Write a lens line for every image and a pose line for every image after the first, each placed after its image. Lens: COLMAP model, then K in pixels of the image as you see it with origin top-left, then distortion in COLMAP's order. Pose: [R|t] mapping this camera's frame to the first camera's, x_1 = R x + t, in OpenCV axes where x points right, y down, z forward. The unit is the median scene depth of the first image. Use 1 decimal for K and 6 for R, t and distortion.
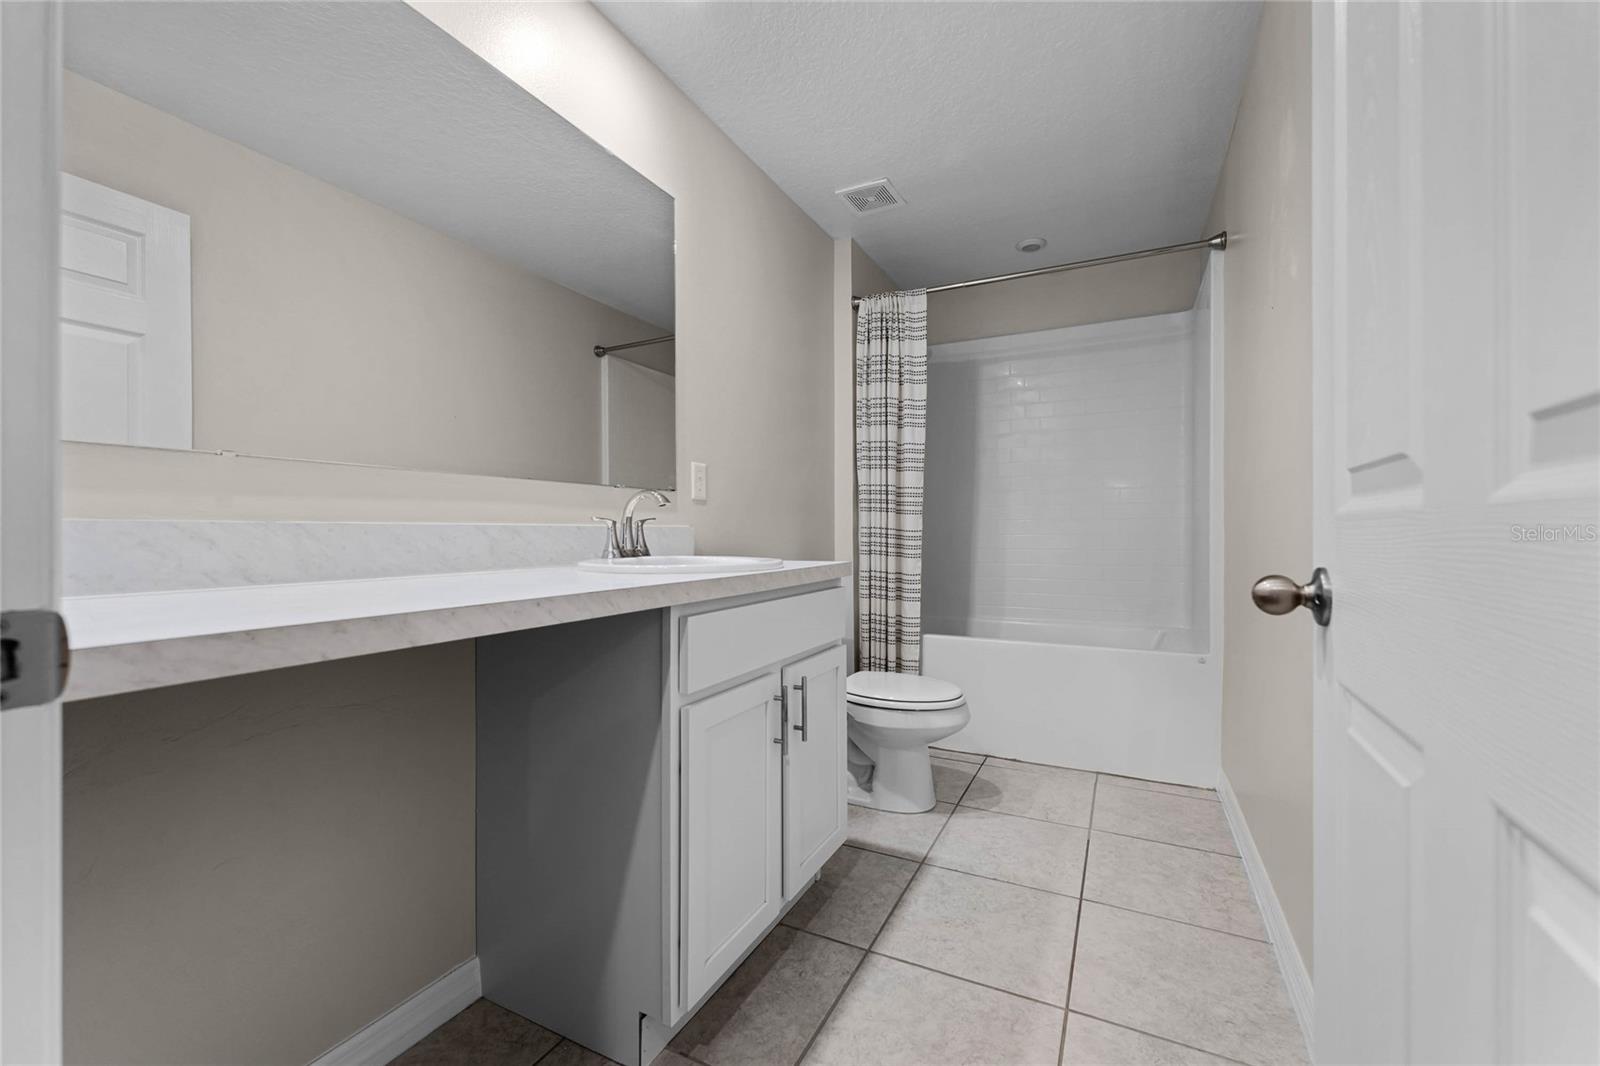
lens RADIAL K [[642.9, 0, 802.0], [0, 642.9, 532.9], [0, 0, 1]] dist [-0.002283, 0.000686]
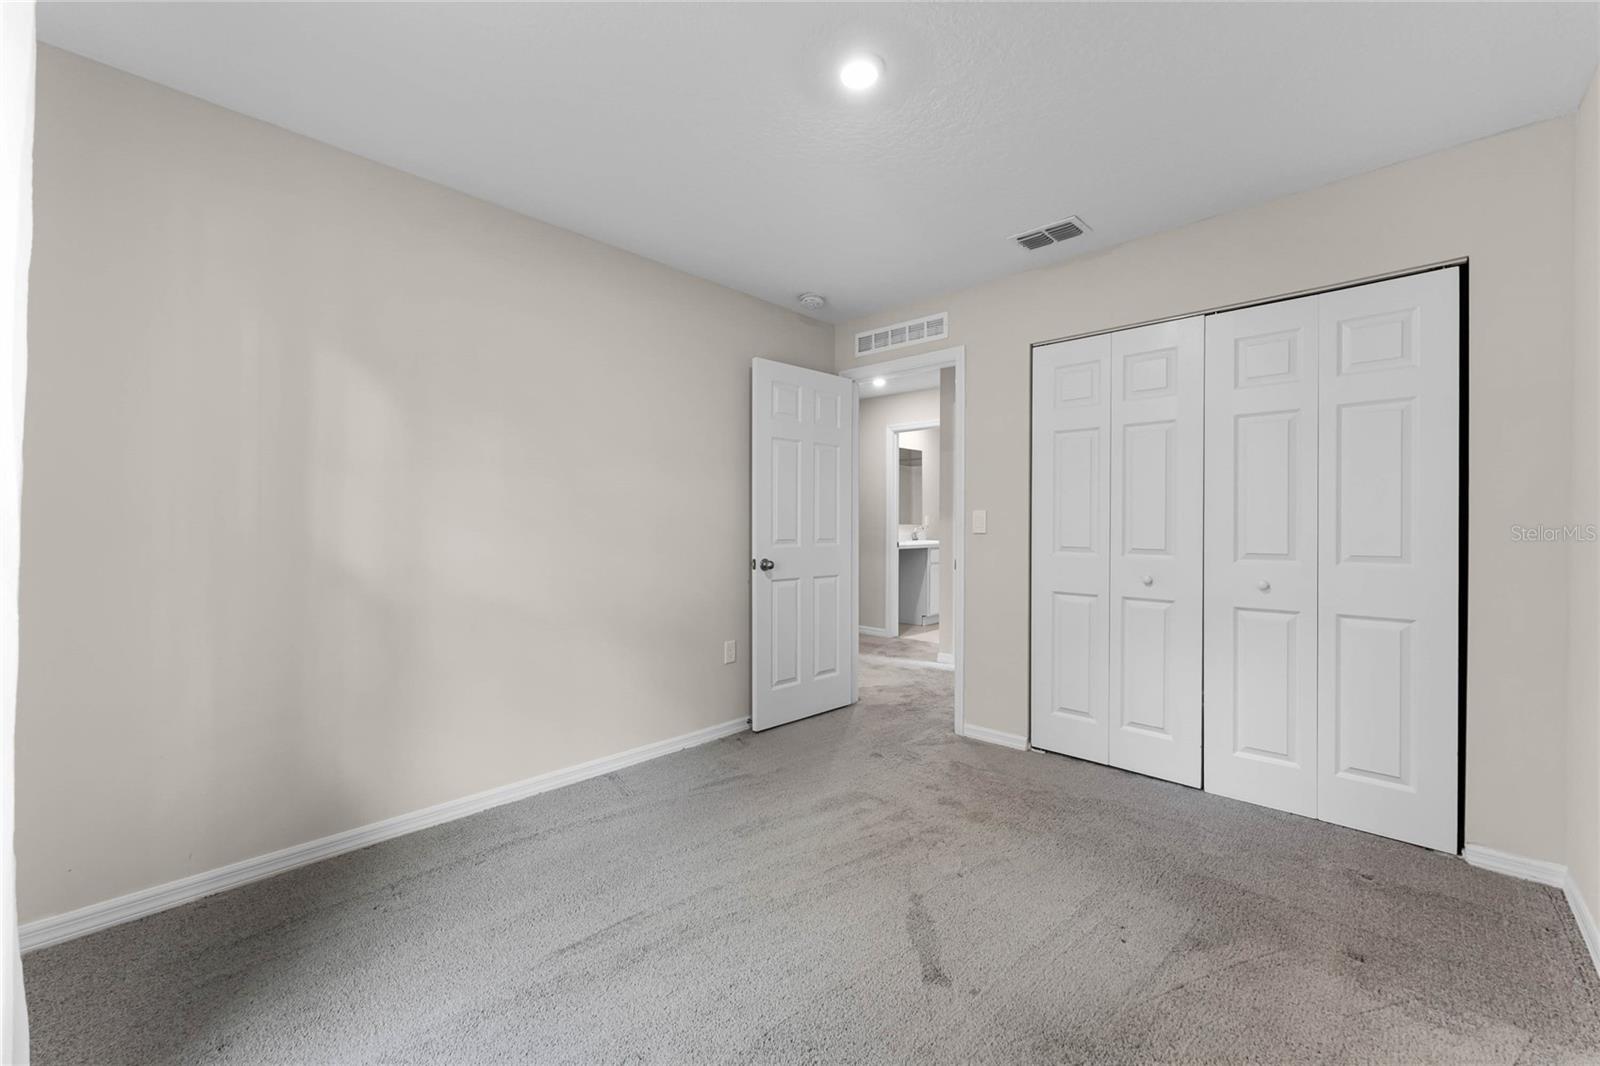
lens RADIAL K [[642.9, 0, 800.7], [0, 642.9, 532.5], [0, 0, 1]] dist [-0.002283, 0.000686]
pose [[0.958255, 0.000291, -0.285916, 0.291847], [0.001021, 0.999990, 0.004438, -0.040491], [0.285914, -0.004544, 0.958244, -3.971831]]
